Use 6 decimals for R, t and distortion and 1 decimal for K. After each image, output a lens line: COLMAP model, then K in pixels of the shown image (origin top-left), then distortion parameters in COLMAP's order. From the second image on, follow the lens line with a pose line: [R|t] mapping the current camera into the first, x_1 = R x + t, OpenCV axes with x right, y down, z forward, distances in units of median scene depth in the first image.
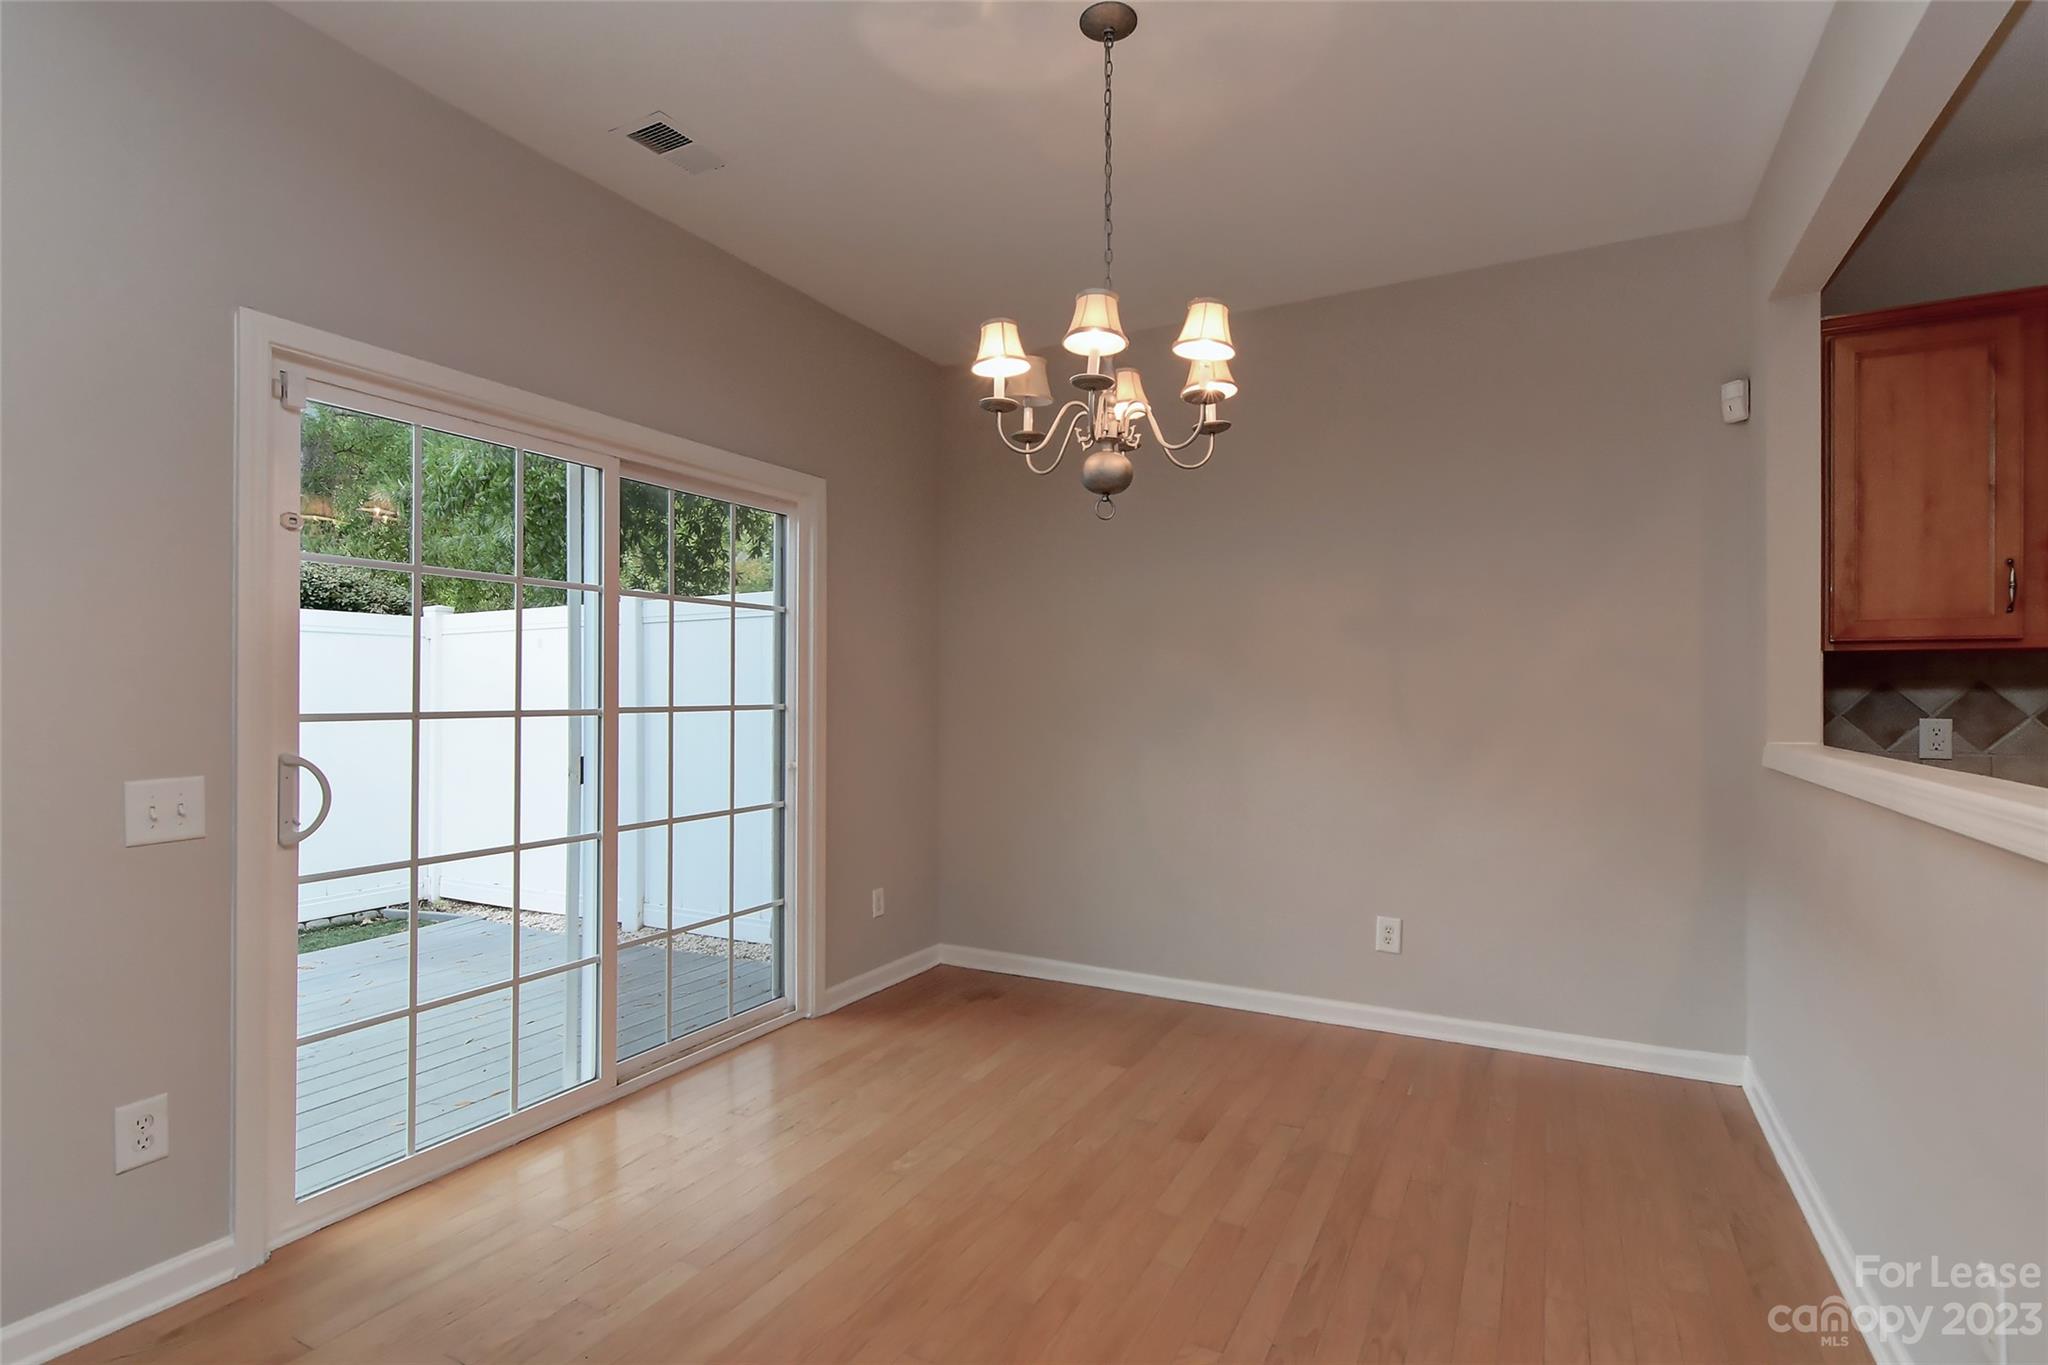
lens RADIAL K [[990.6, 0, 1038.7], [0, 990.6, 685.7], [0, 0, 1]] dist [0.009519, -0.004708]
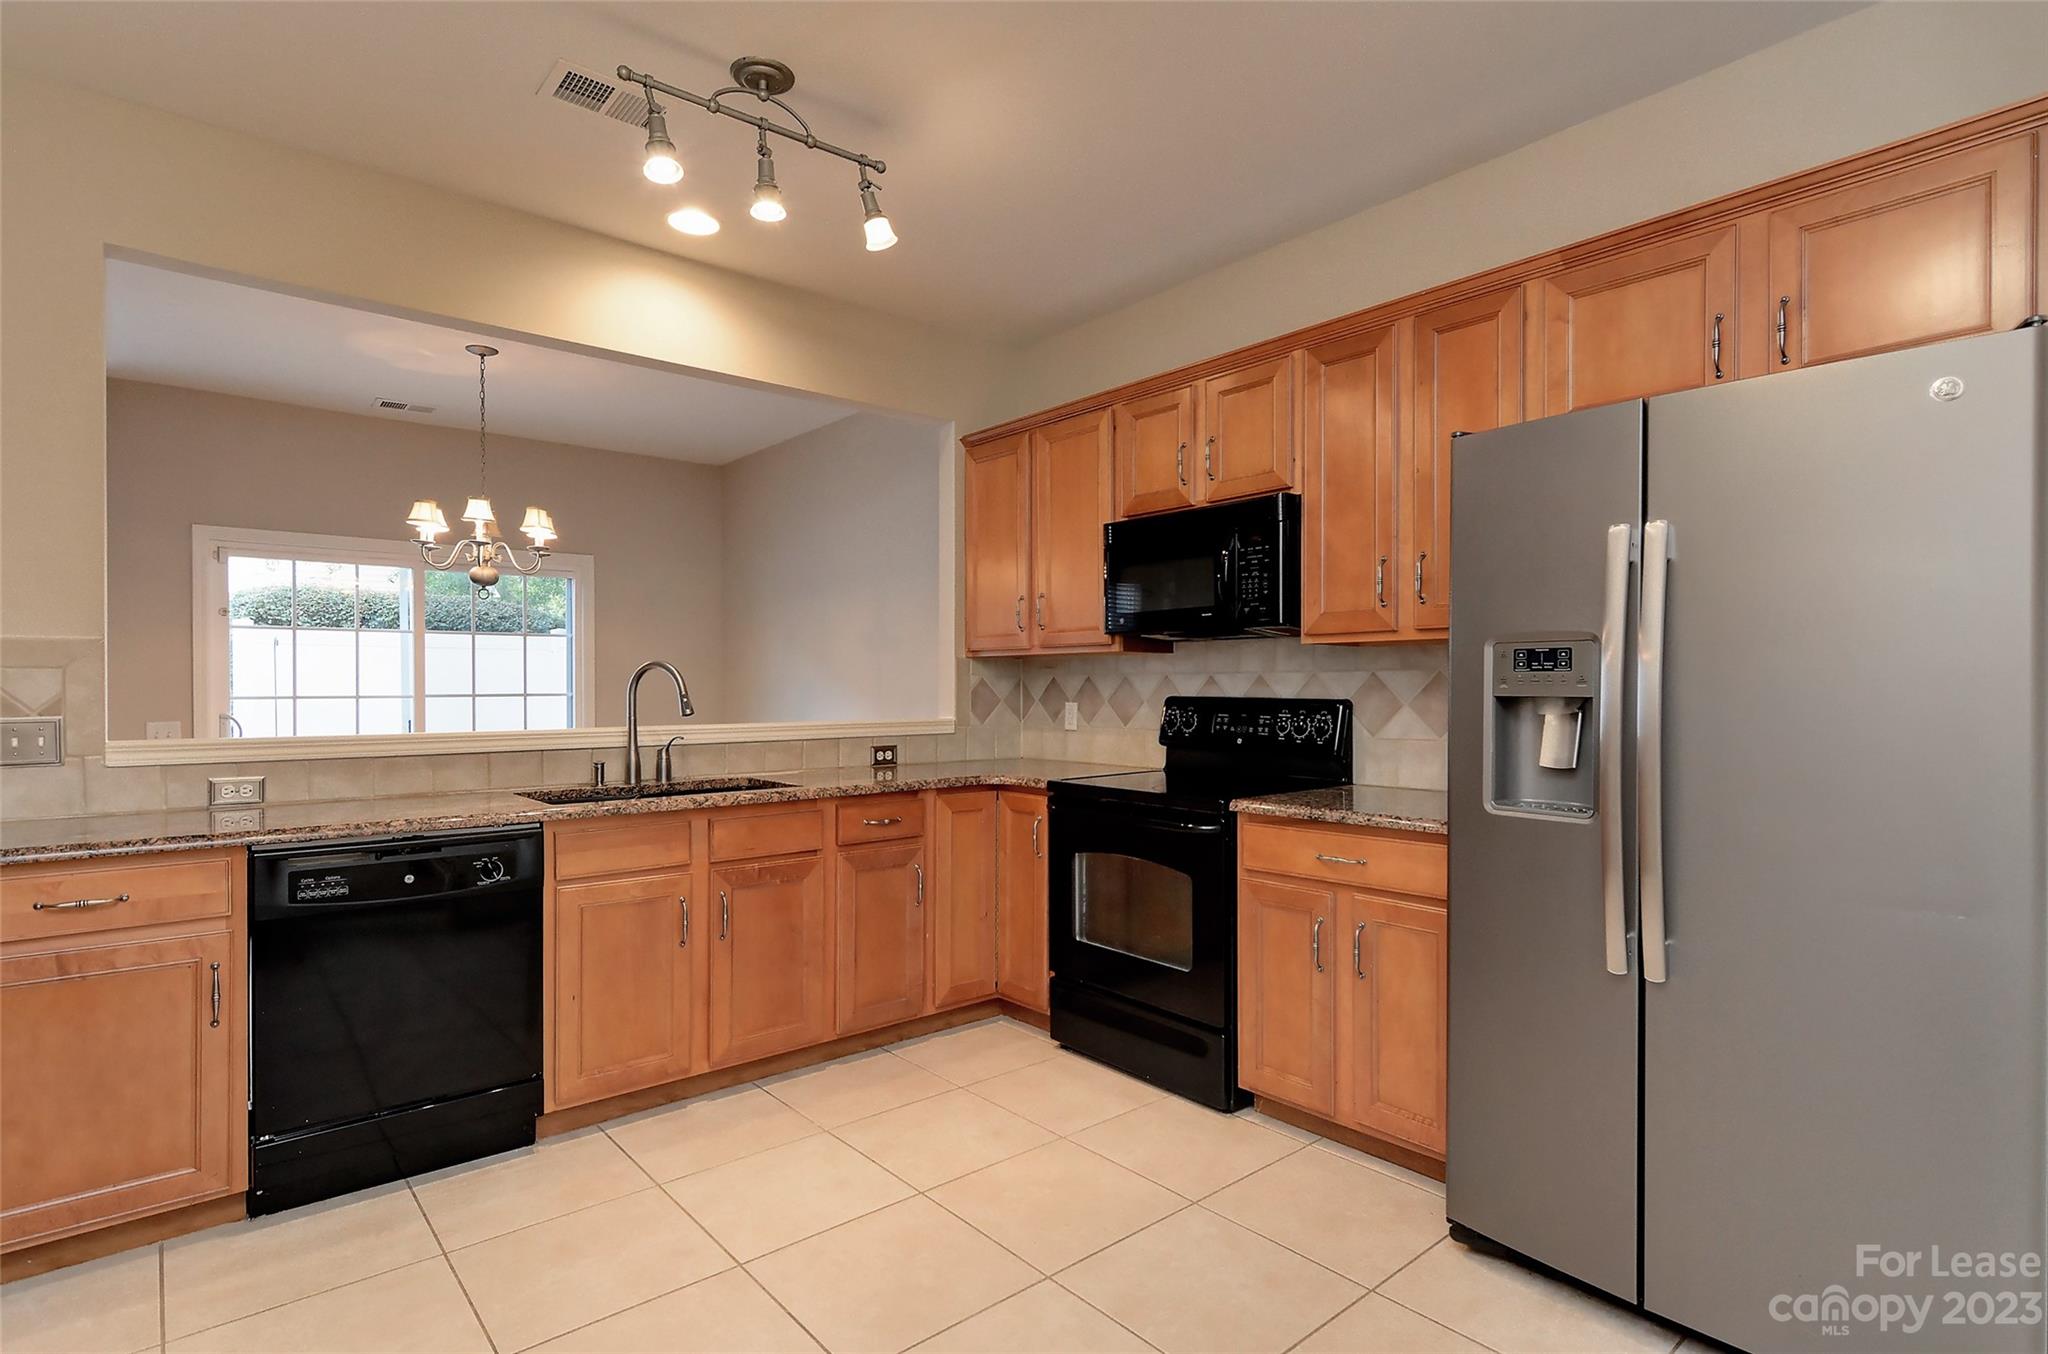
lens RADIAL K [[990.6, 0, 1039.0], [0, 990.6, 690.2], [0, 0, 1]] dist [0.009519, -0.004708]
pose [[0.936158, -0.001229, -0.351578, 1.388387], [0.005769, 0.999913, 0.011865, -0.001129], [0.351533, -0.013136, 0.936083, -0.367805]]
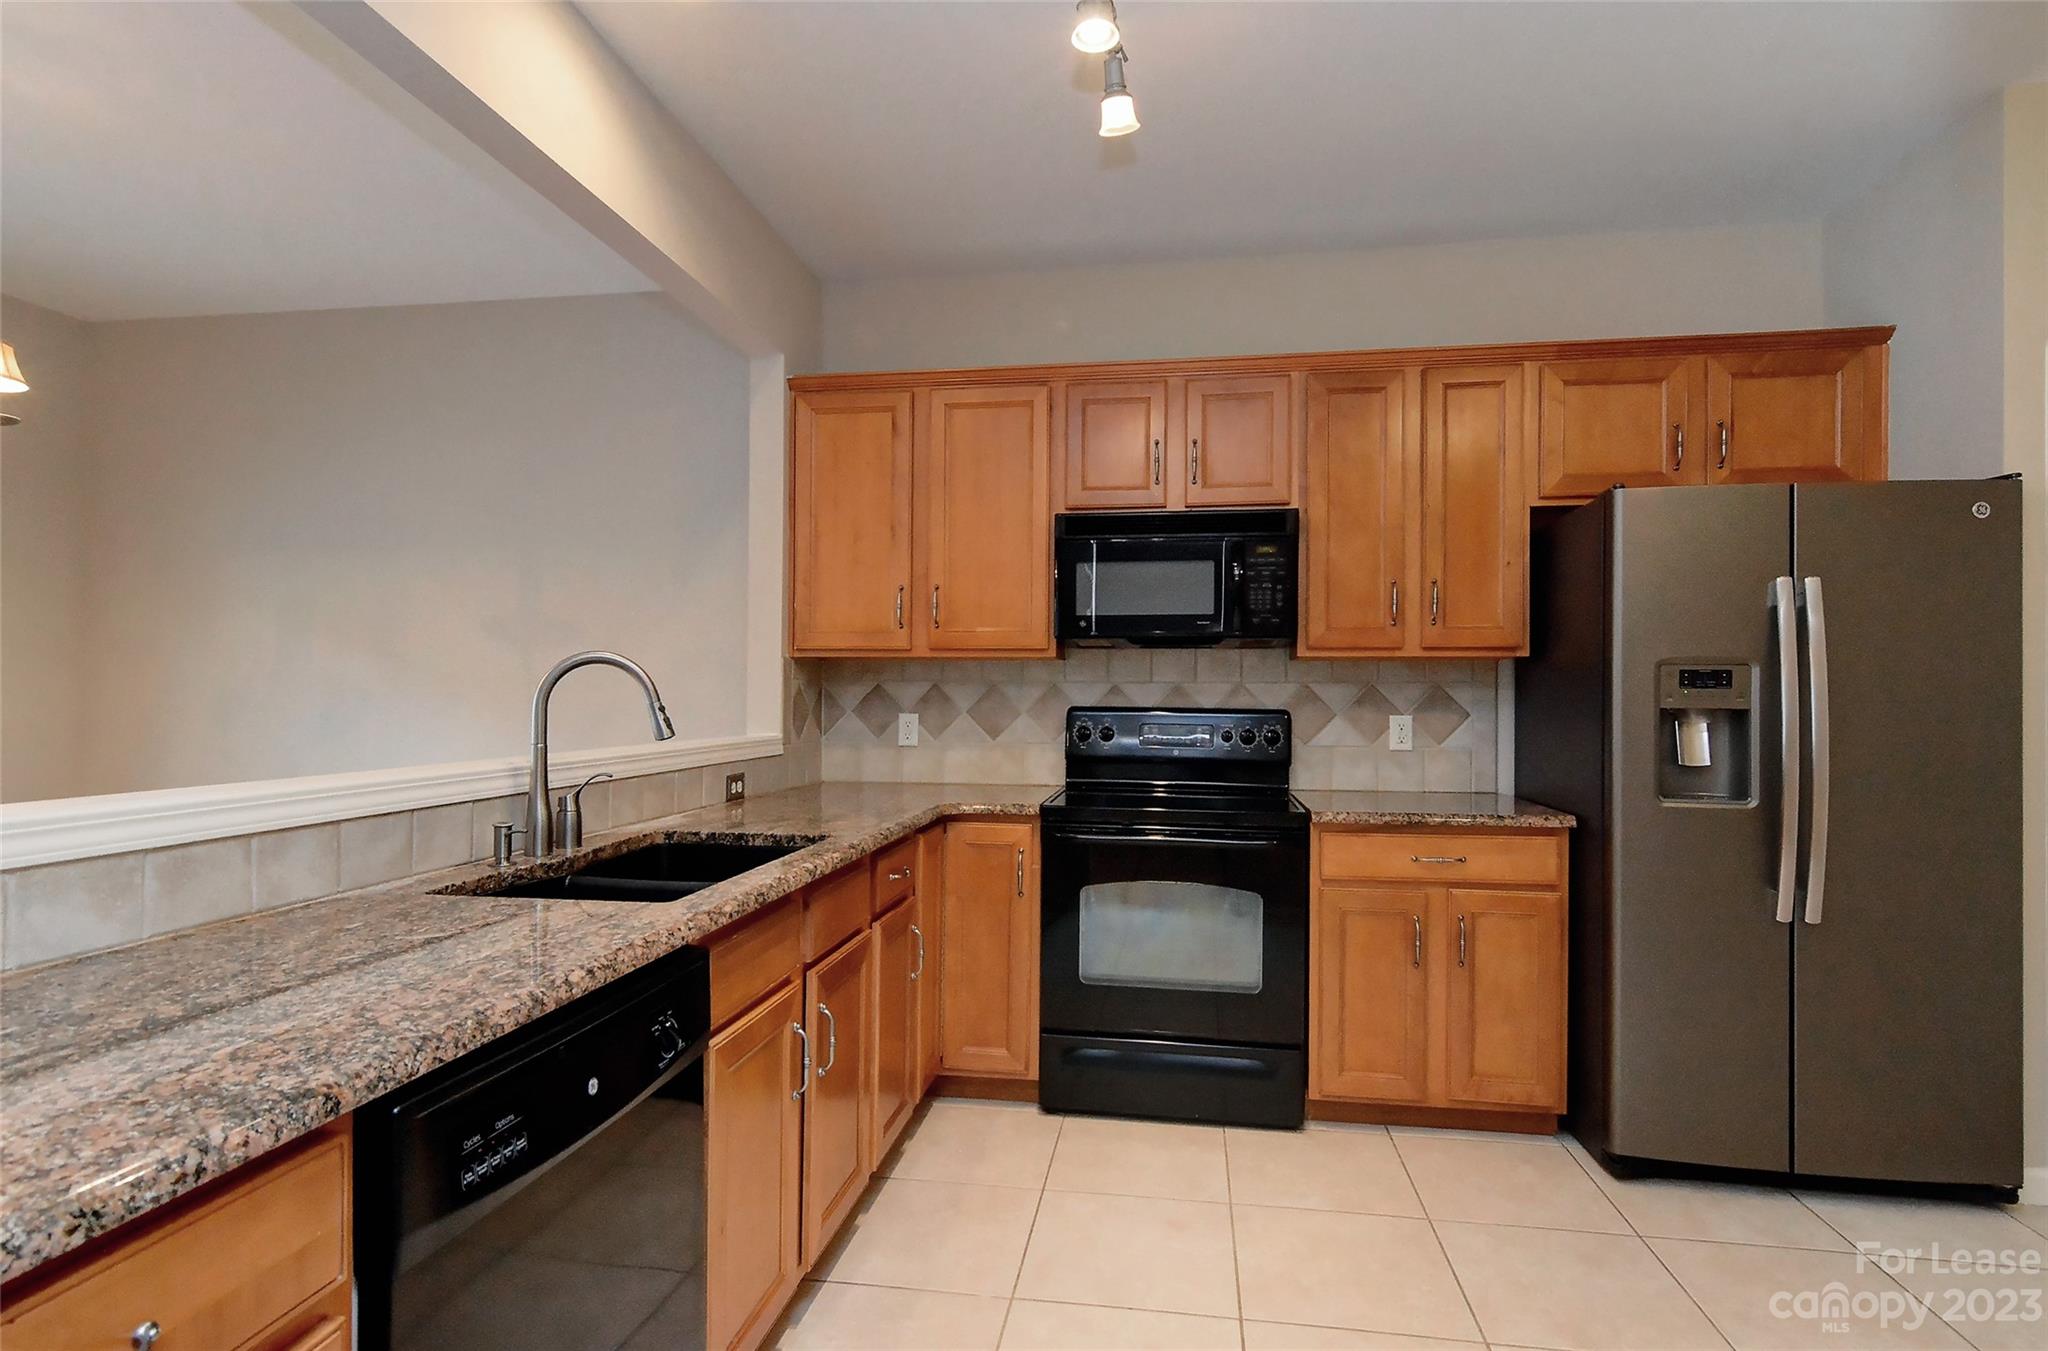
lens RADIAL K [[990.6, 0, 1042.2], [0, 990.6, 693.7], [0, 0, 1]] dist [0.009519, -0.004708]
pose [[0.945008, 0.004399, 0.327016, 0.667018], [-0.007268, 0.999945, 0.007551, -0.001727], [-0.326965, -0.009513, 0.944989, -0.222257]]
